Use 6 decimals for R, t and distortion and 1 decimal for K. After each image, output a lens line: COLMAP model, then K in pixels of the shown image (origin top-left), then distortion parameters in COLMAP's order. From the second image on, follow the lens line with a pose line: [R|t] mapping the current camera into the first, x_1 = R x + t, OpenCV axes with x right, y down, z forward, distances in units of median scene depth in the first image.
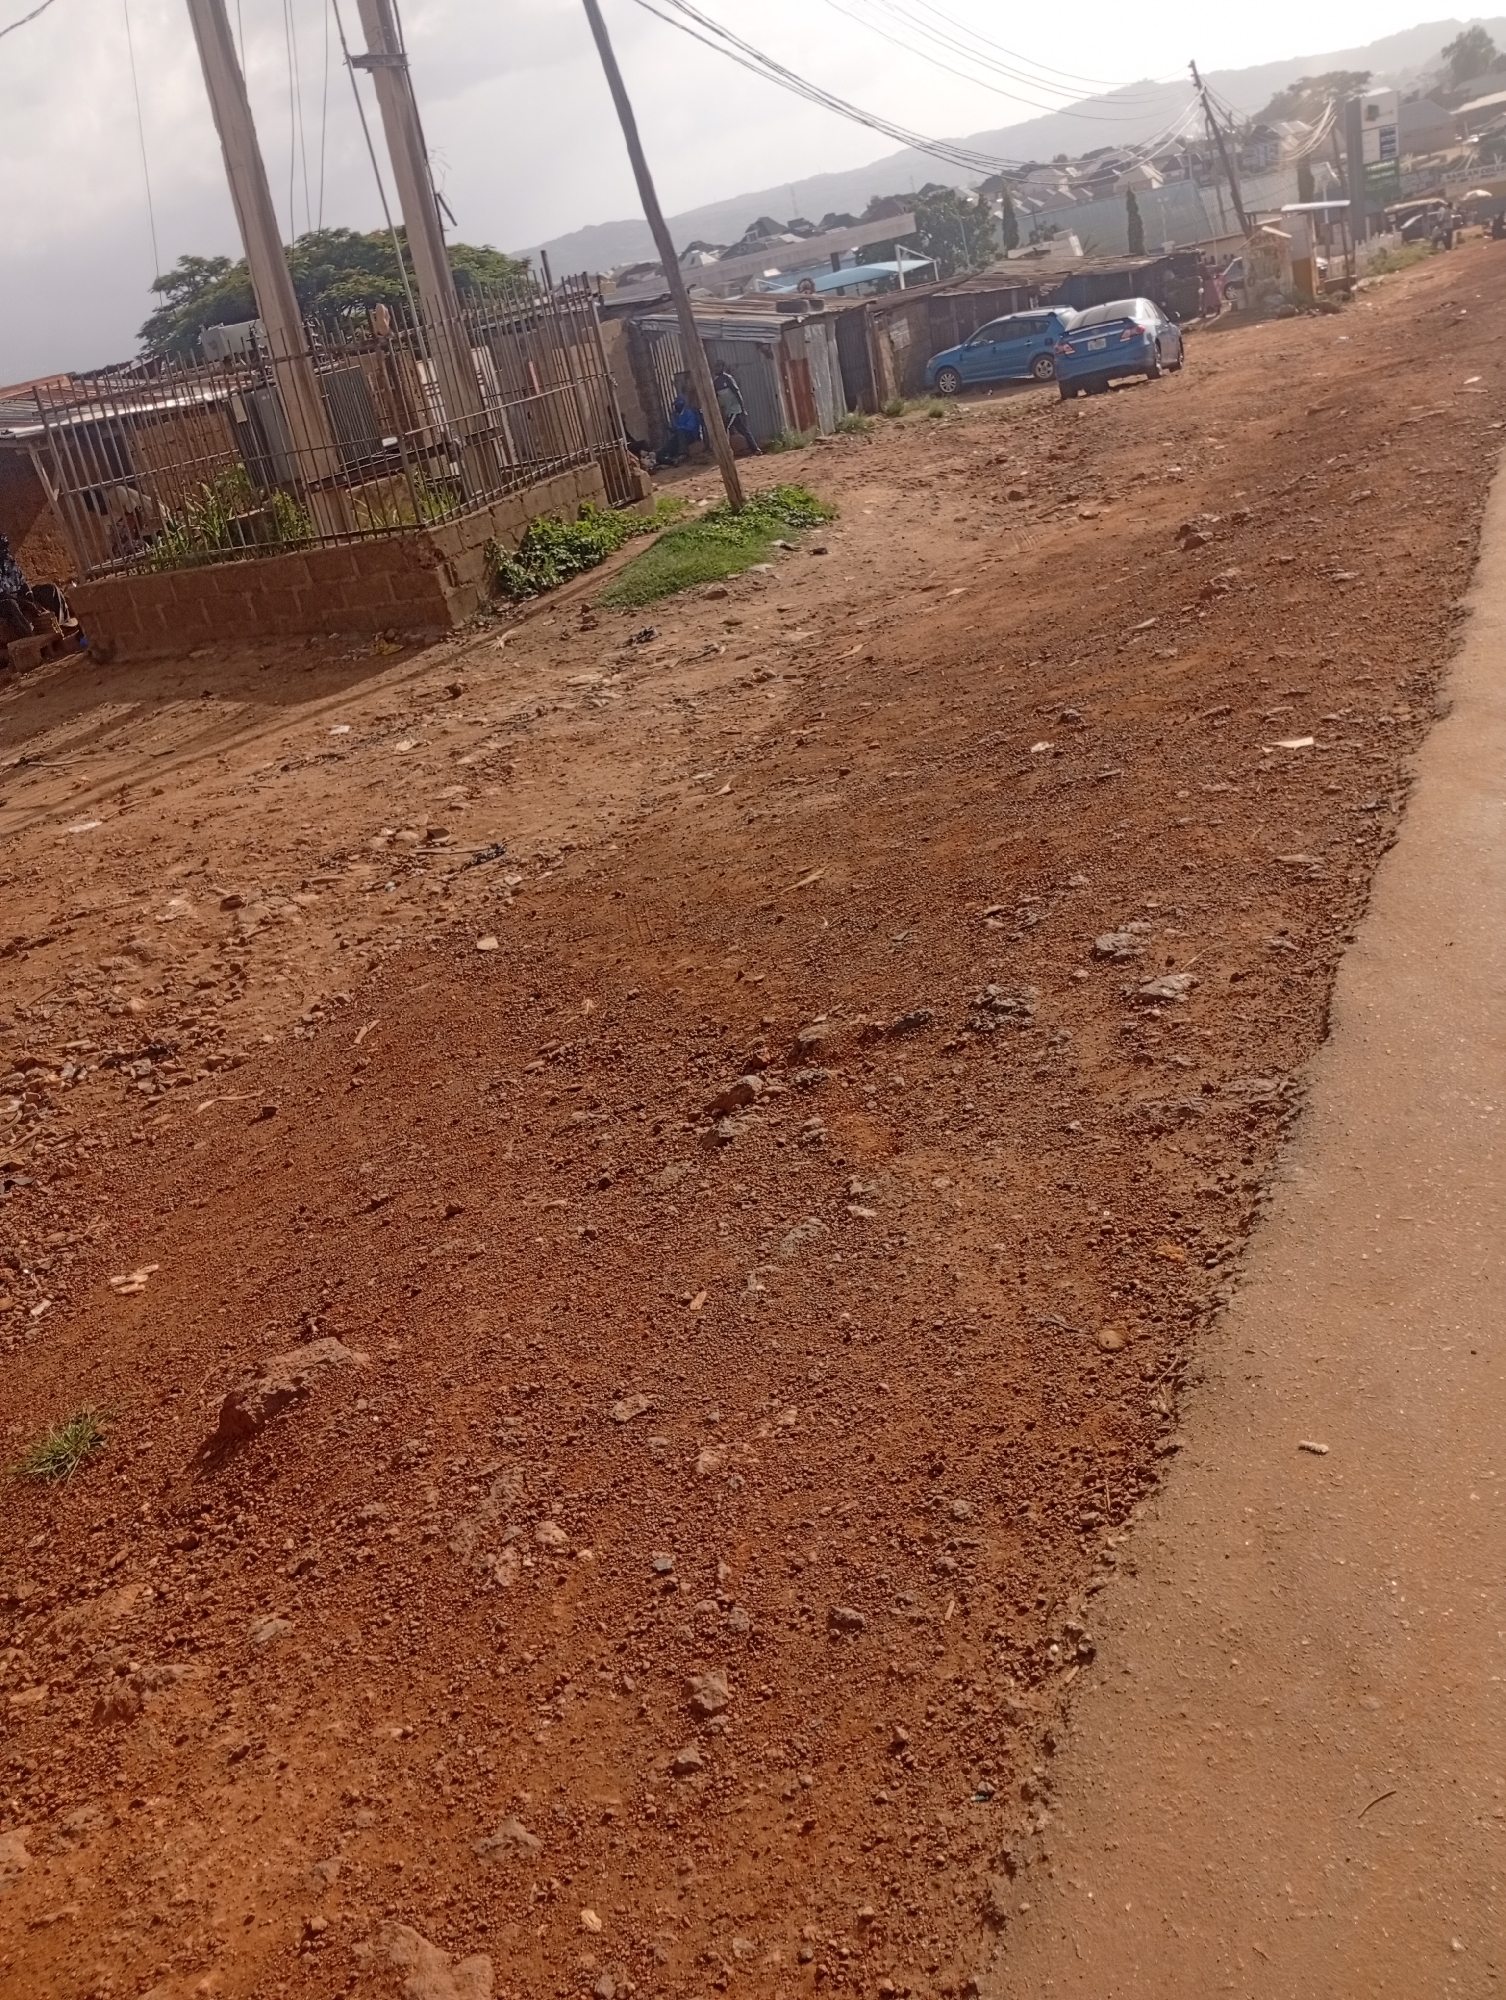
lens RADIAL K [[1649.5, 0, 753.0], [0, 1649.5, 1000.0], [0, 0, 1]] dist [-0.016280, 0.033592]
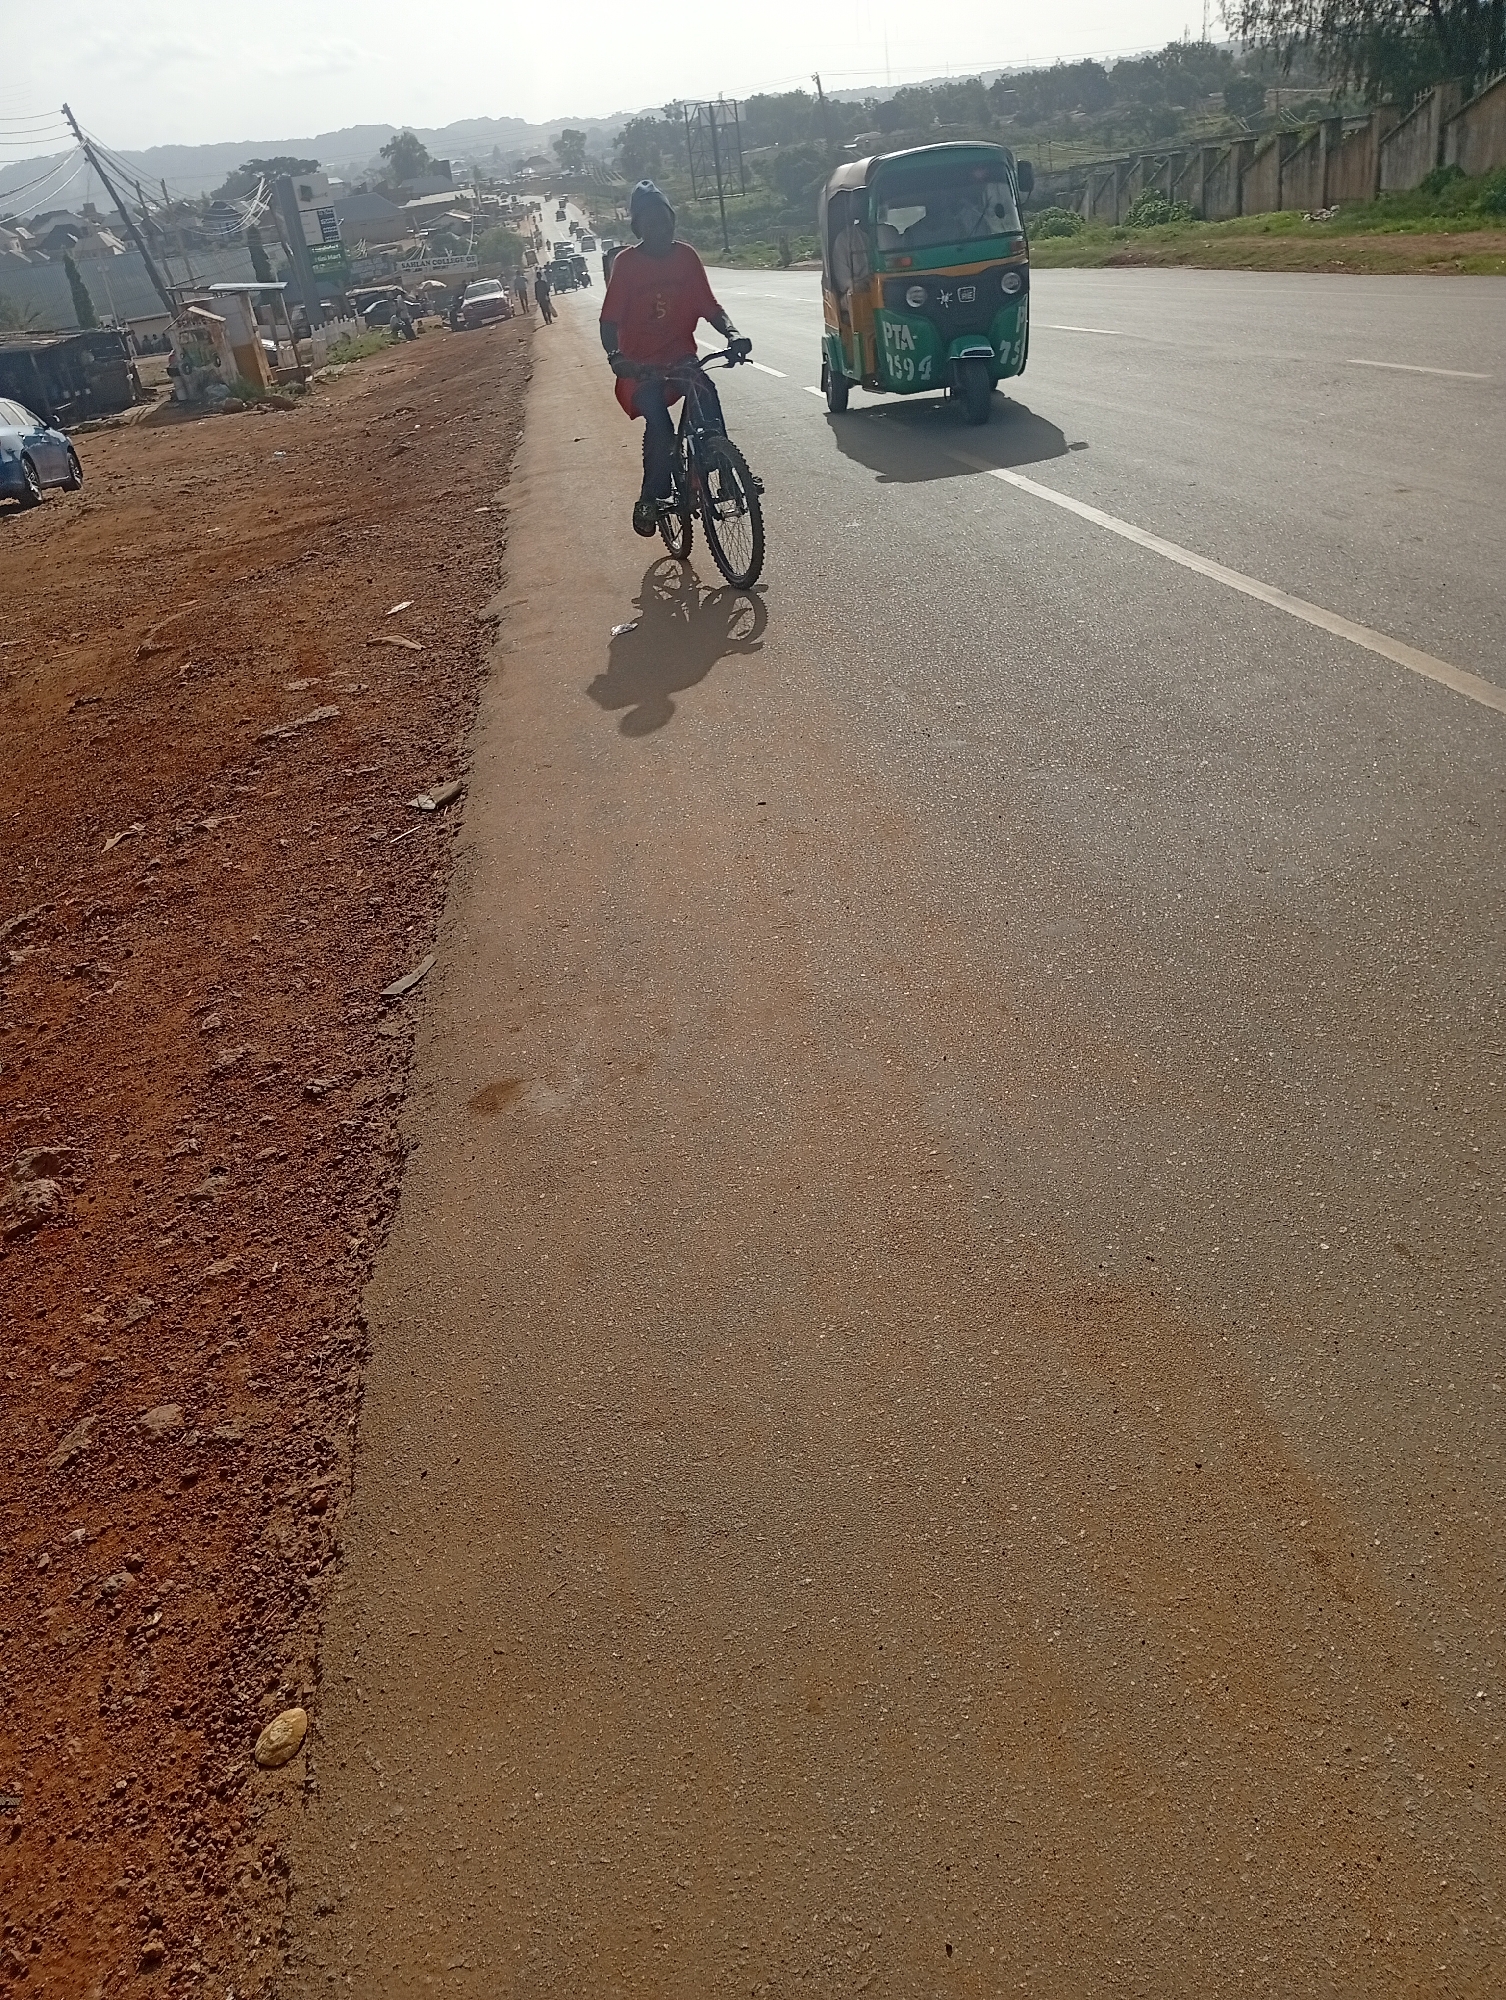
lens RADIAL K [[1649.5, 0, 753.0], [0, 1649.5, 1000.0], [0, 0, 1]] dist [-0.016280, 0.033592]
pose [[0.851103, -0.156746, 0.501053, 0.047186], [0.175771, 0.984386, 0.009378, -0.045163], [-0.494700, 0.080090, 0.865366, 0.090432]]
